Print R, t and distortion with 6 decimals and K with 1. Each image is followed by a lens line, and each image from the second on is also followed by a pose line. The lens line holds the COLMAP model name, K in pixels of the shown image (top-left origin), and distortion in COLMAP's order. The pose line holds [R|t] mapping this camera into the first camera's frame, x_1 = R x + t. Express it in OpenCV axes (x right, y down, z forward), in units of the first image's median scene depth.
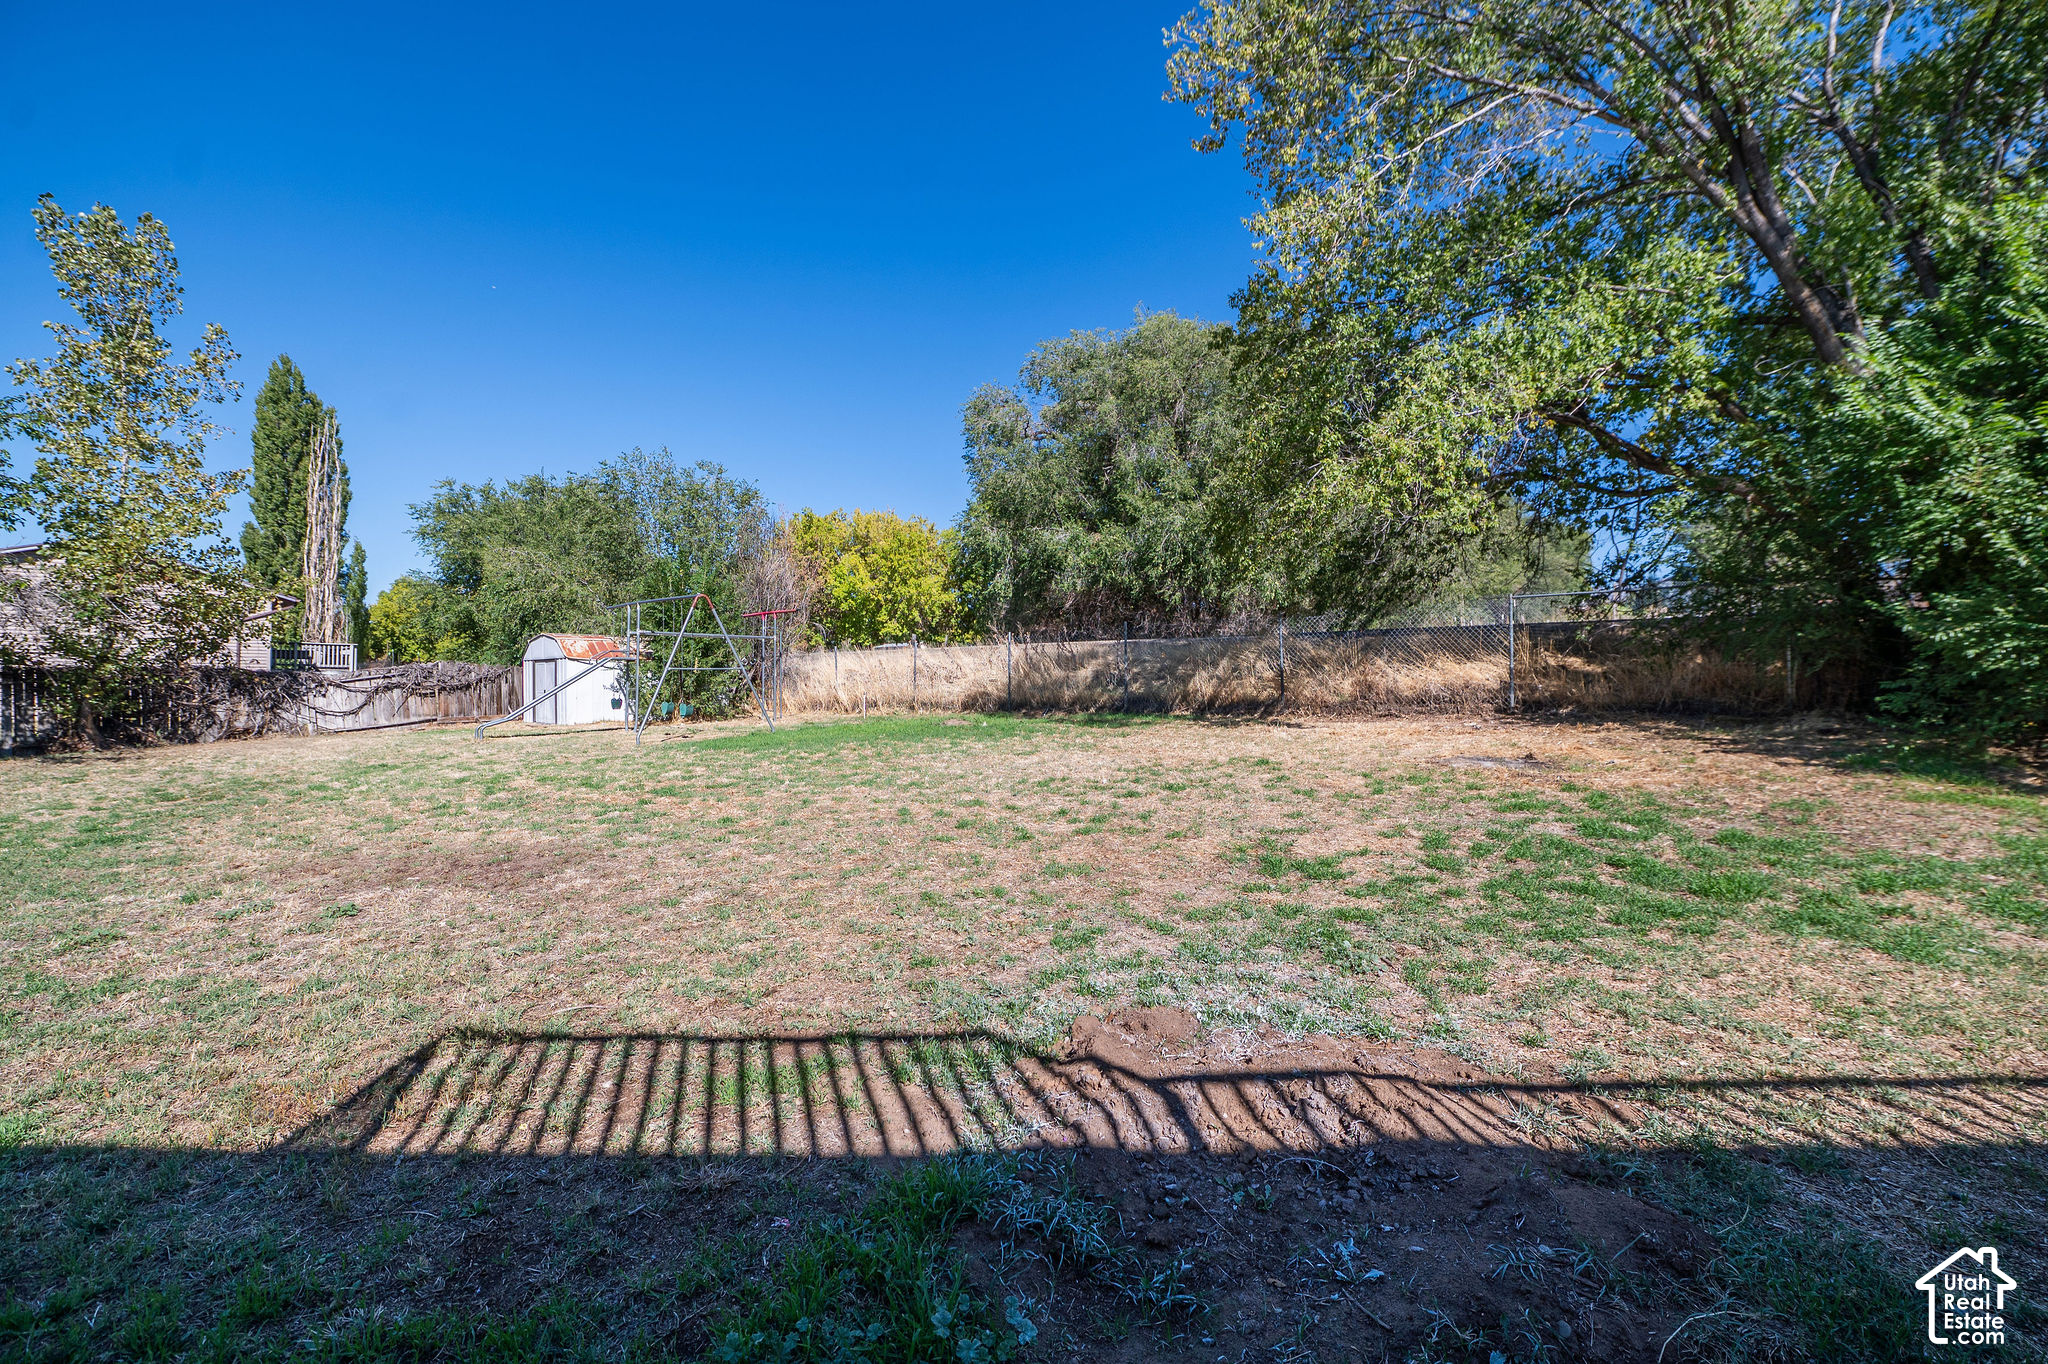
lens RADIAL K [[809.2, 0, 1025.9], [0, 809.2, 677.6], [0, 0, 1]] dist [-0.011908, -0.000473]
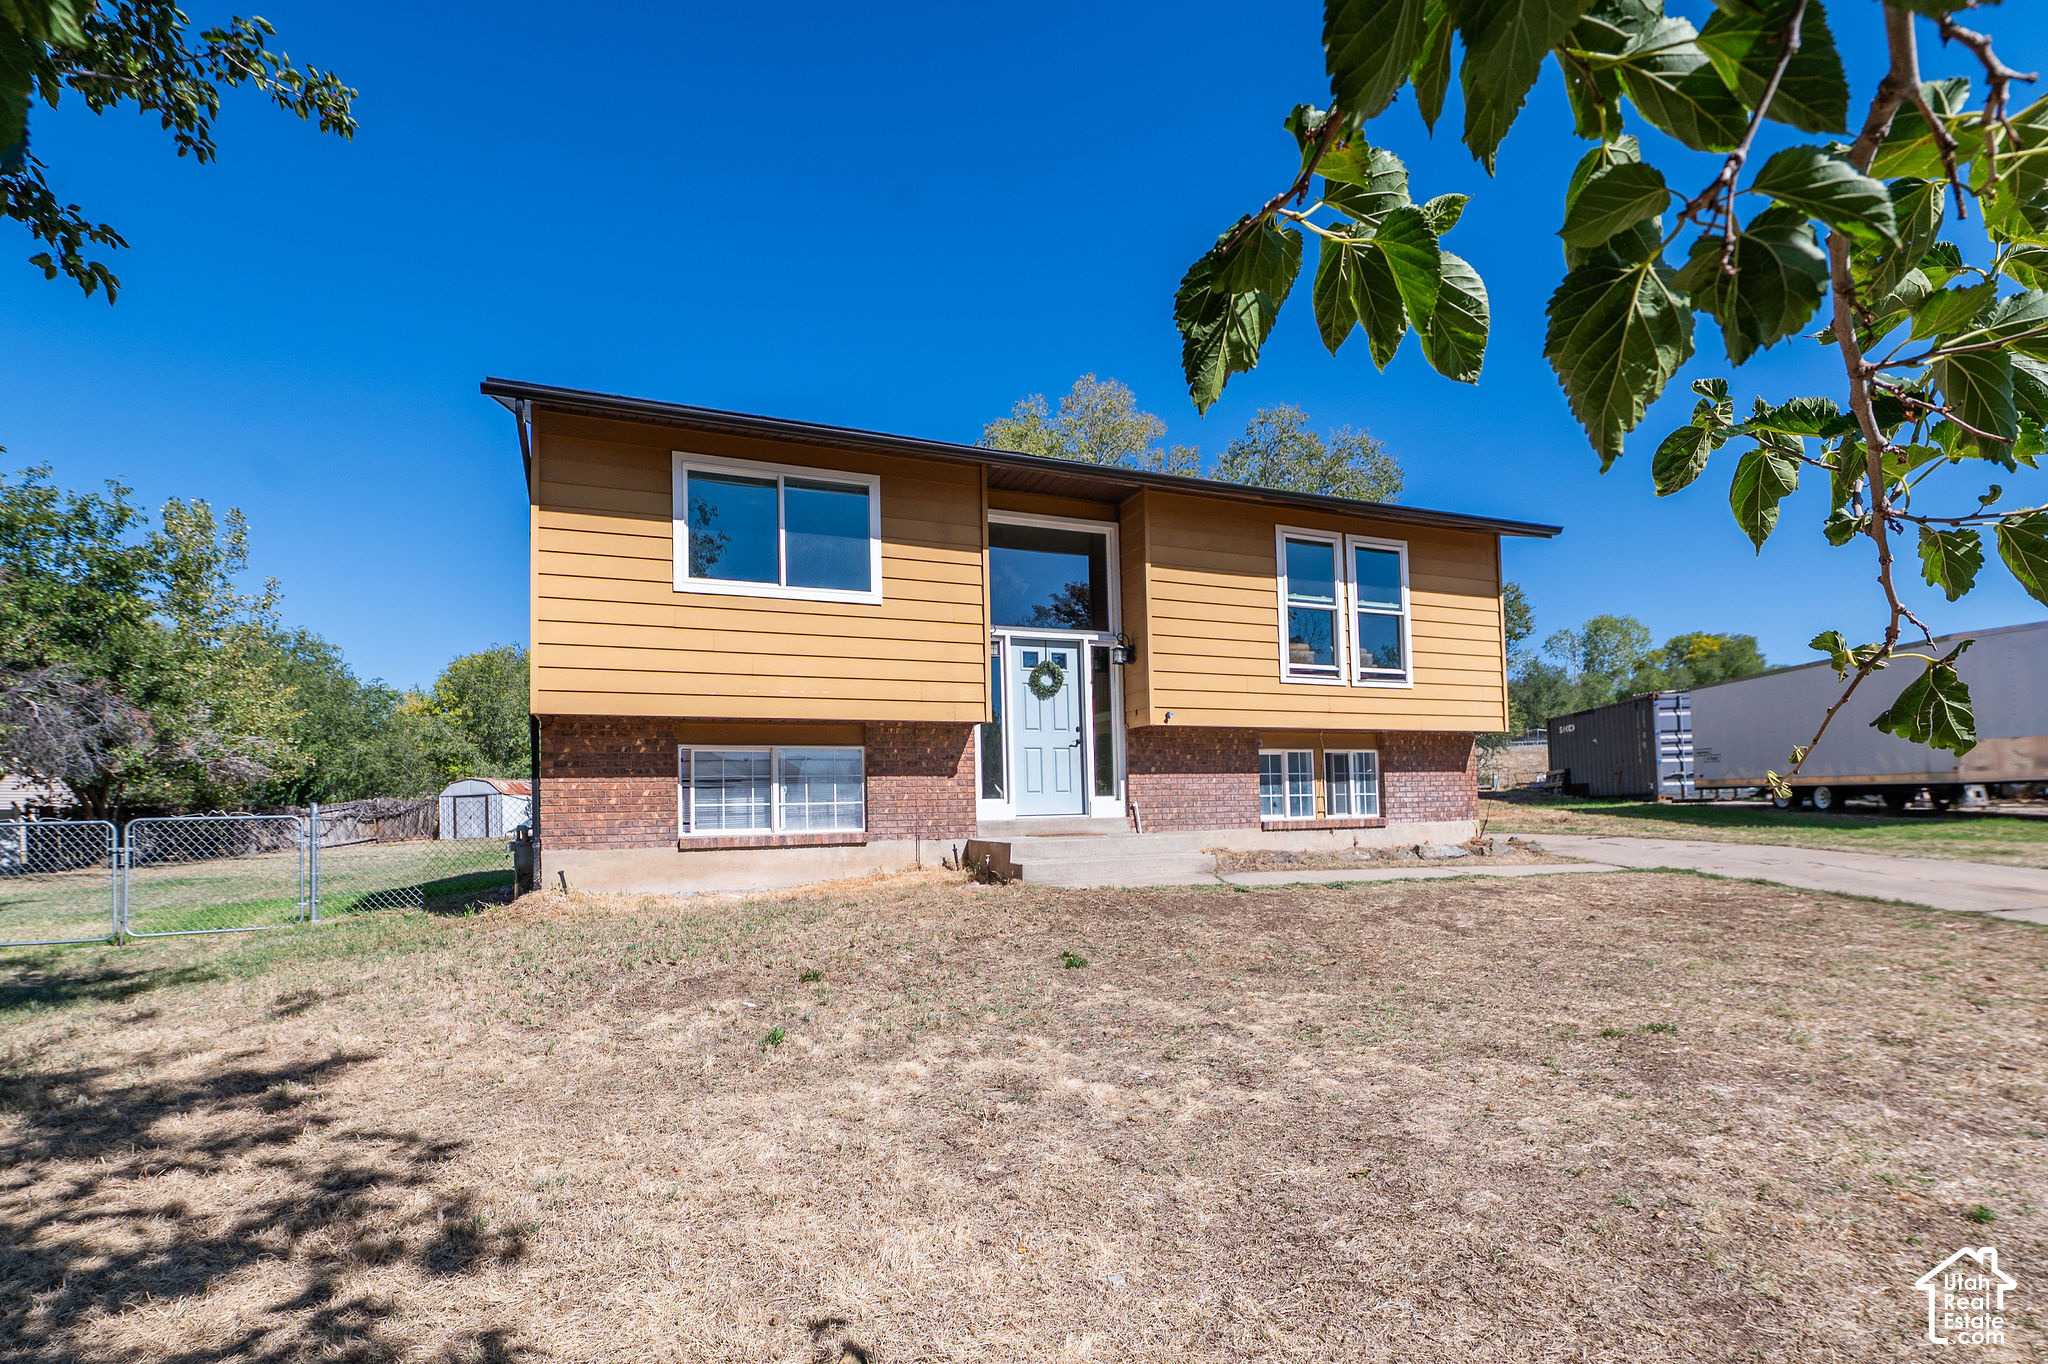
lens RADIAL K [[928.5, 0, 1022.5], [0, 928.5, 786.6], [0, 0, 1]] dist [-0.004657, -0.006018]
pose [[0.913210, -0.014243, 0.407241, -0.360122], [0.026556, 0.999345, -0.024598, 0.029983], [-0.406624, 0.033277, 0.912989, -0.962039]]
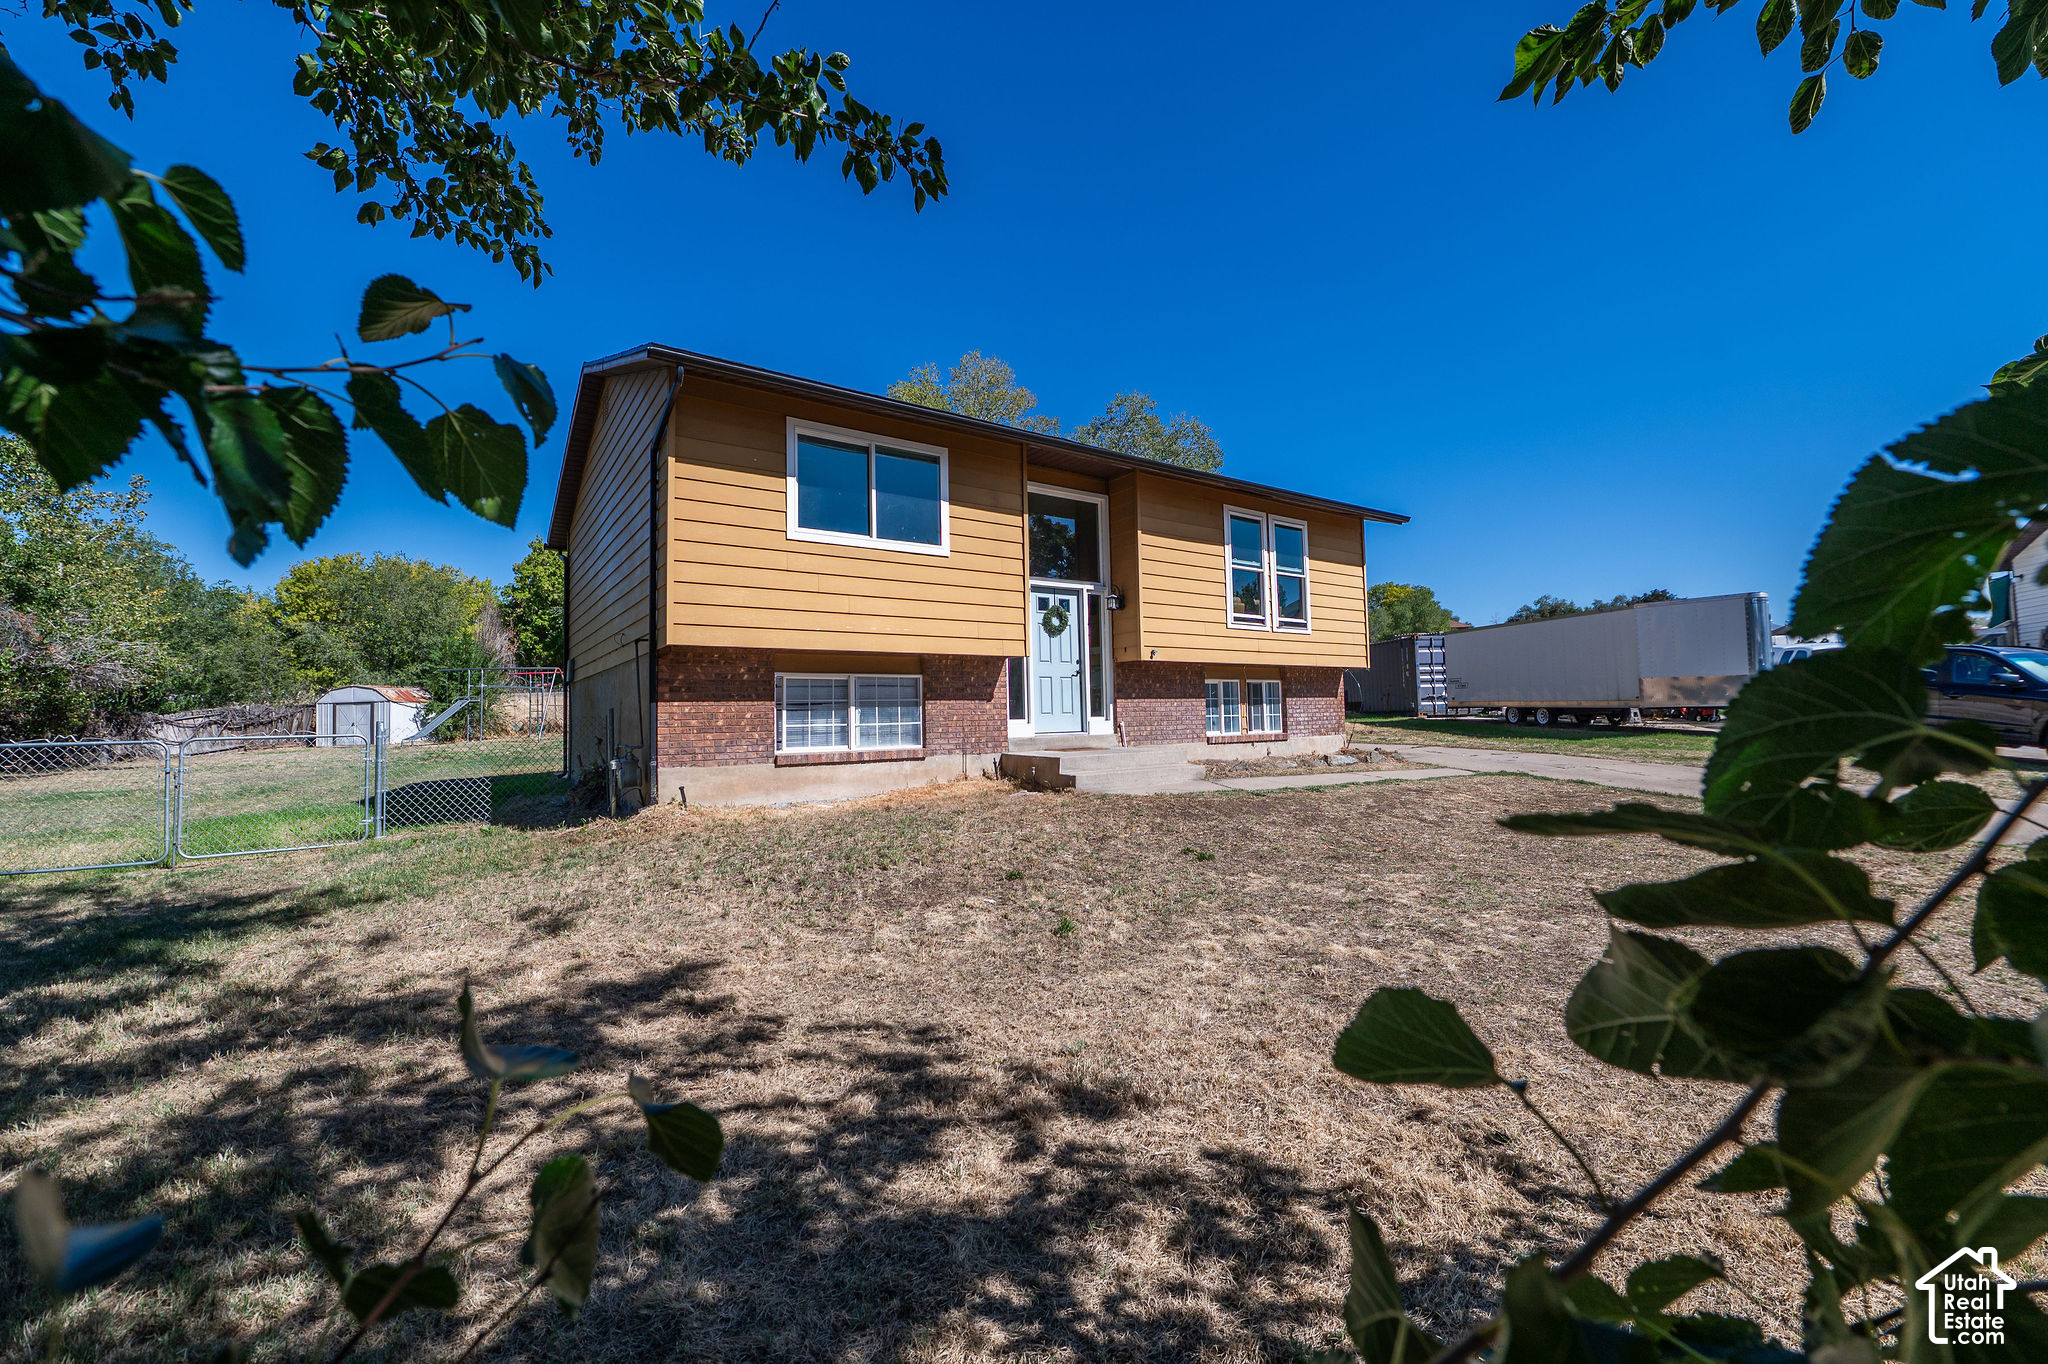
lens RADIAL K [[809.2, 0, 1025.9], [0, 809.2, 677.6], [0, 0, 1]] dist [-0.011908, -0.000473]
pose [[0.803333, 0.007328, 0.595486, -0.476913], [0.021324, 0.998929, -0.041059, 0.018626], [-0.595149, 0.045682, 0.802316, -0.923221]]
